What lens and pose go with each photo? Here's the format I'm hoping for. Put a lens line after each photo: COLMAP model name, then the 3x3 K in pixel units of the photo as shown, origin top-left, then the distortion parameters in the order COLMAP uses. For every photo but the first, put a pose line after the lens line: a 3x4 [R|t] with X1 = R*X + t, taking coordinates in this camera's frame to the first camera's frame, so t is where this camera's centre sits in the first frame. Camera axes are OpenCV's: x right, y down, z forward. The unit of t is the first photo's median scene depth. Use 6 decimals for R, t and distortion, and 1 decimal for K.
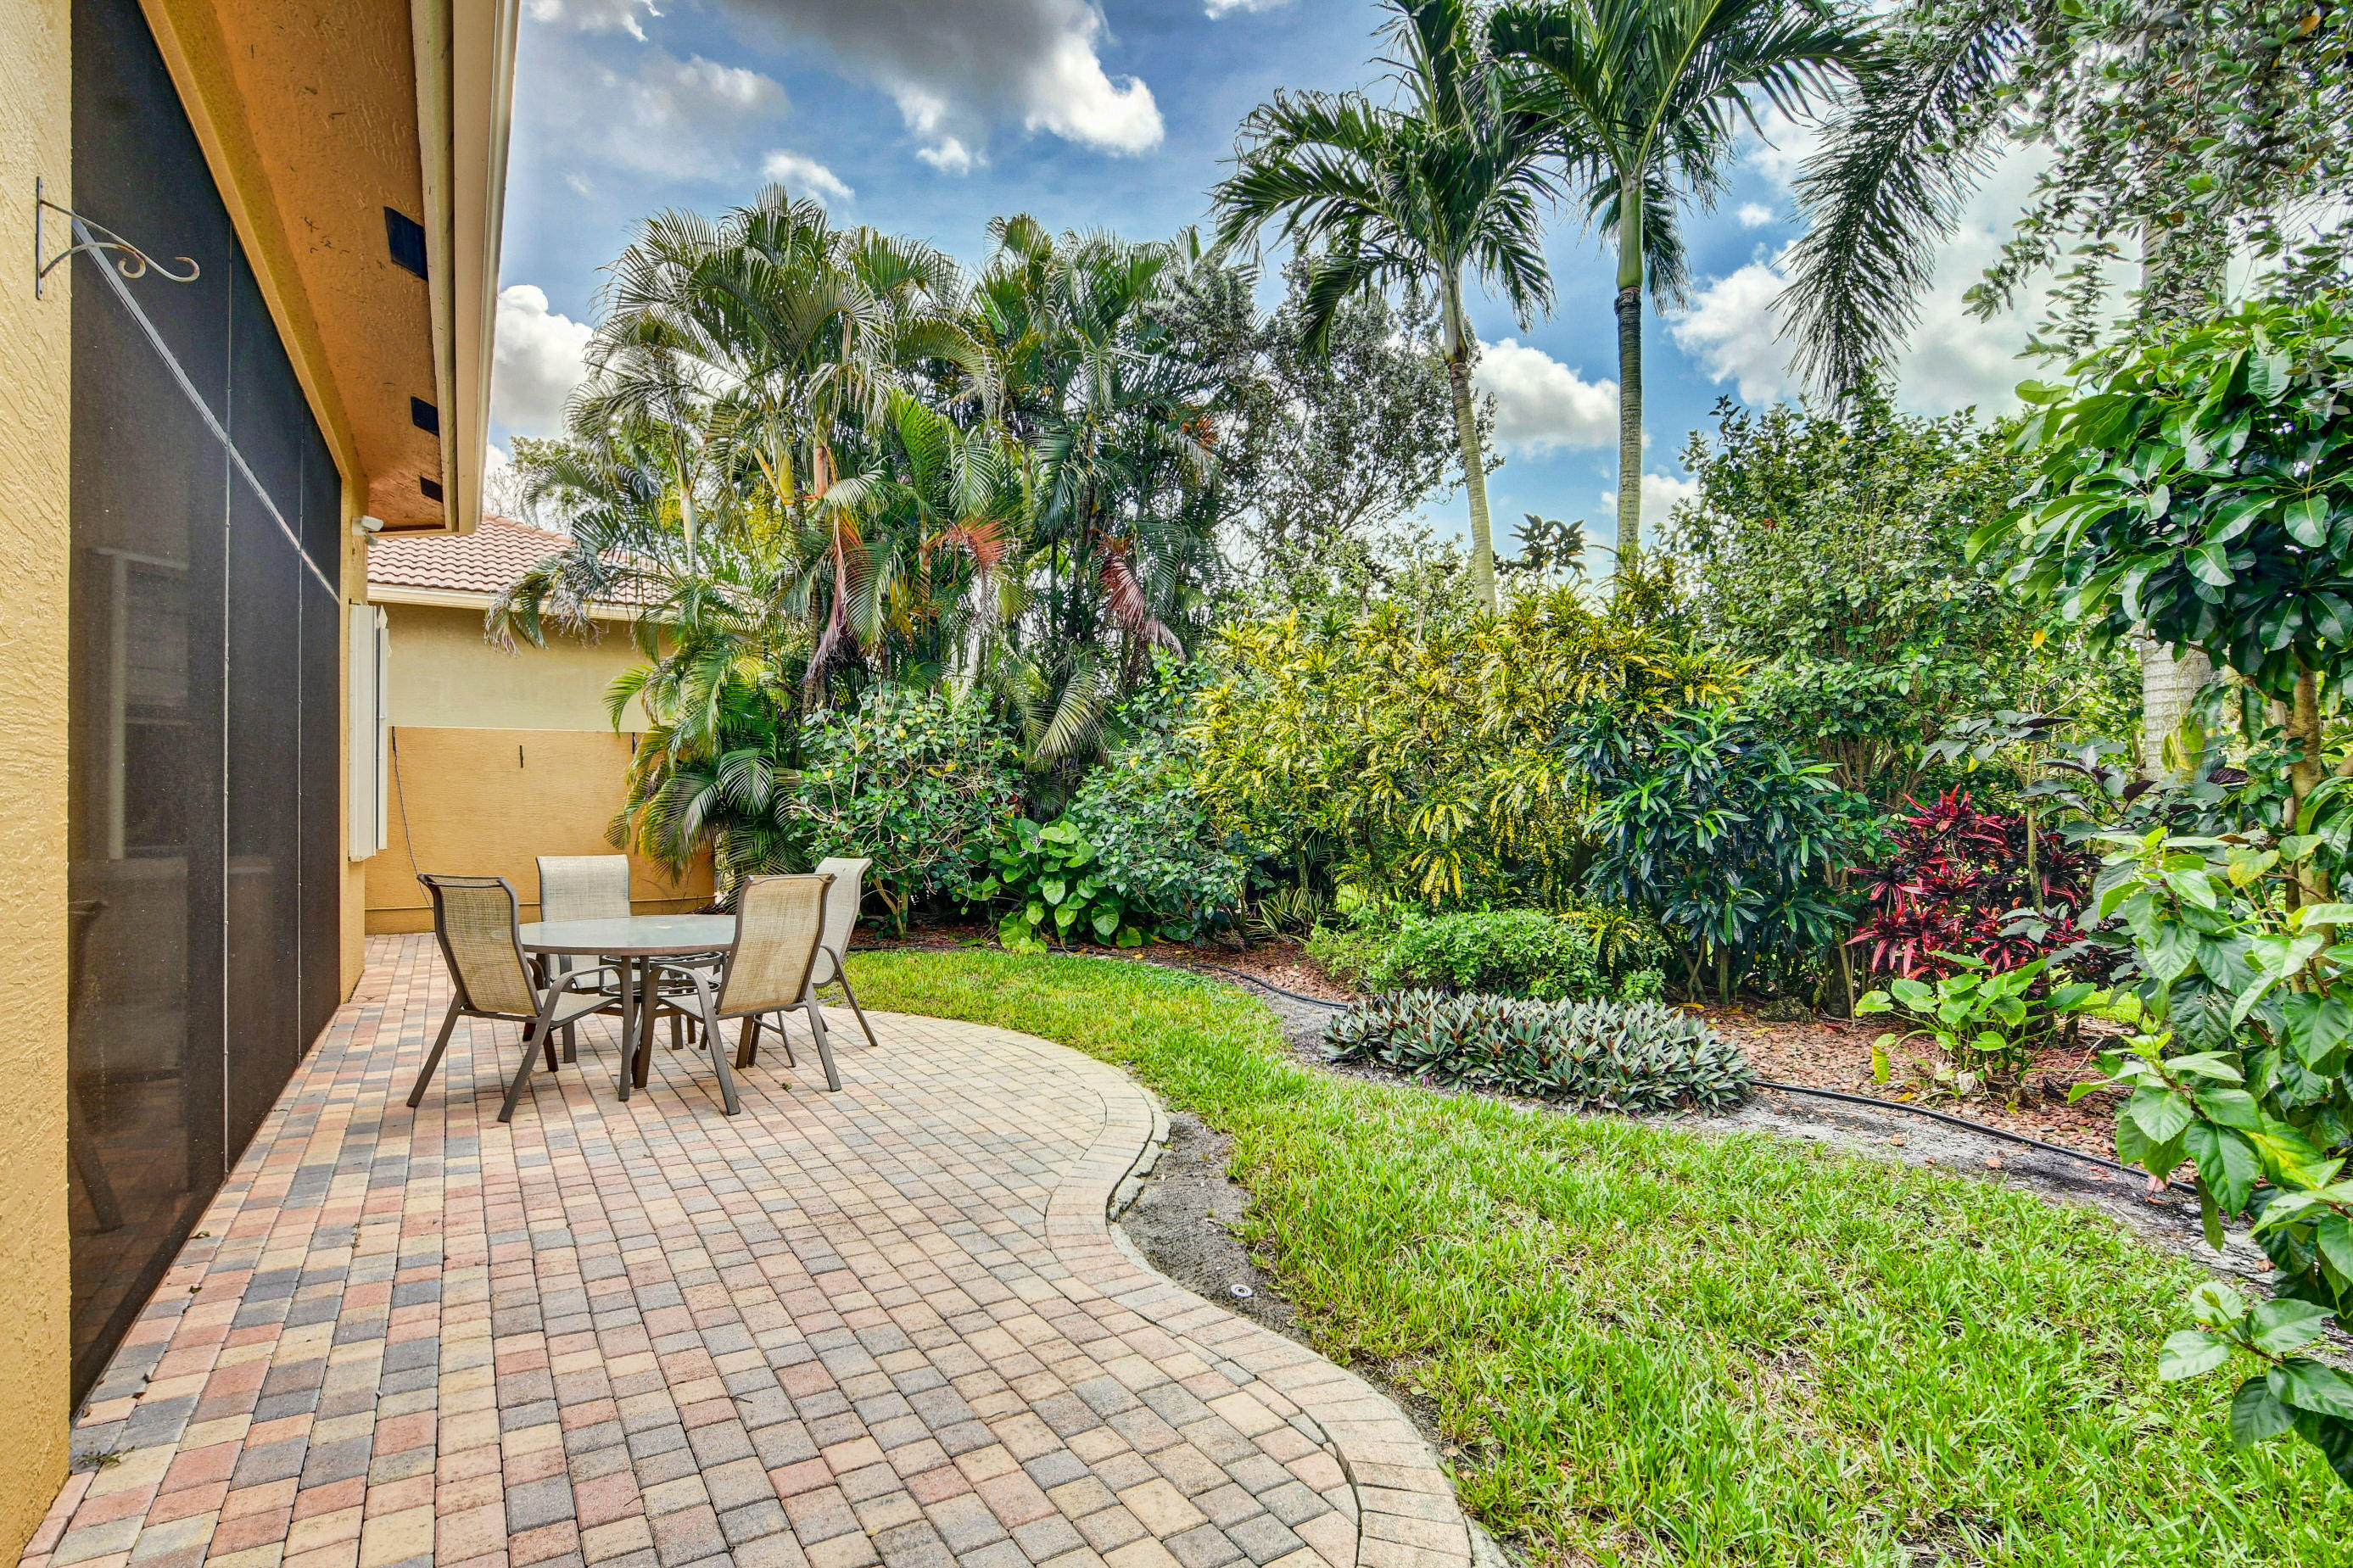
lens RADIAL K [[1142.6, 0, 1162.8], [0, 1142.6, 801.9], [0, 0, 1]] dist [0.000122, 0.000744]
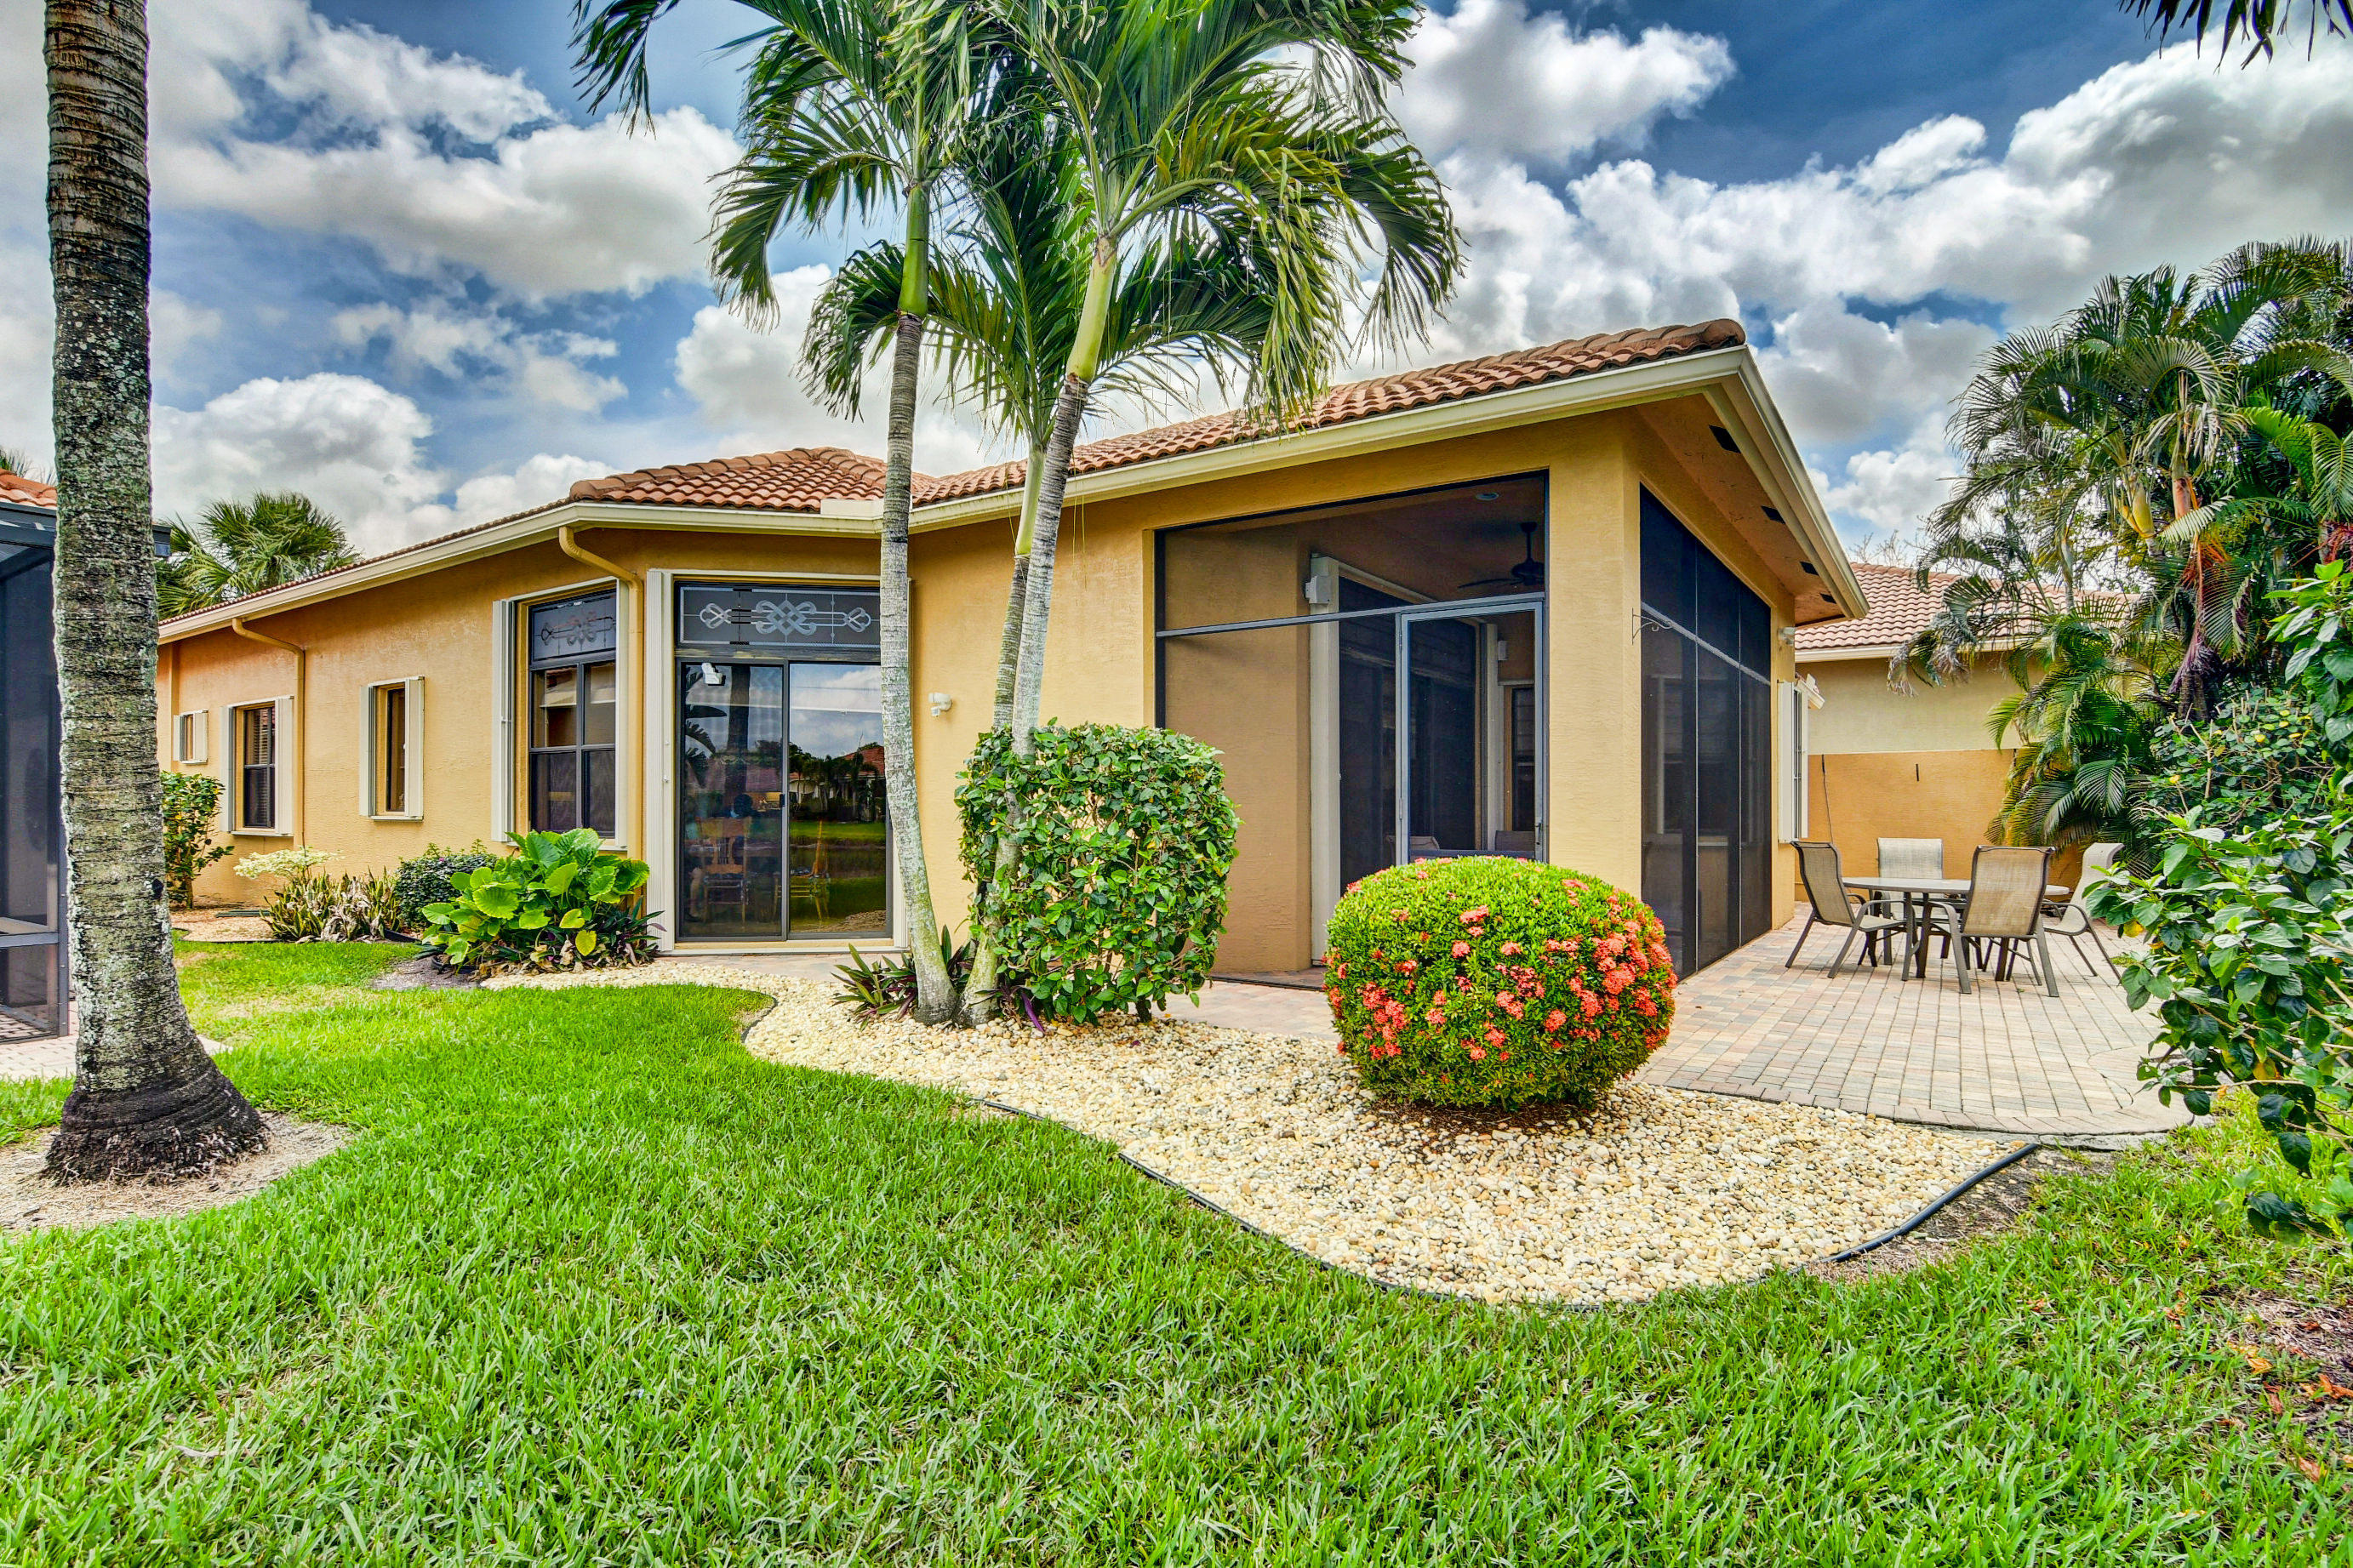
lens RADIAL K [[1142.6, 0, 1162.8], [0, 1142.6, 801.9], [0, 0, 1]] dist [0.000122, 0.000744]
pose [[0.400452, -0.013952, -0.916211, 0.329821], [-0.000606, 0.999880, -0.015491, 0.015270], [0.916317, 0.006759, 0.400396, -0.346210]]
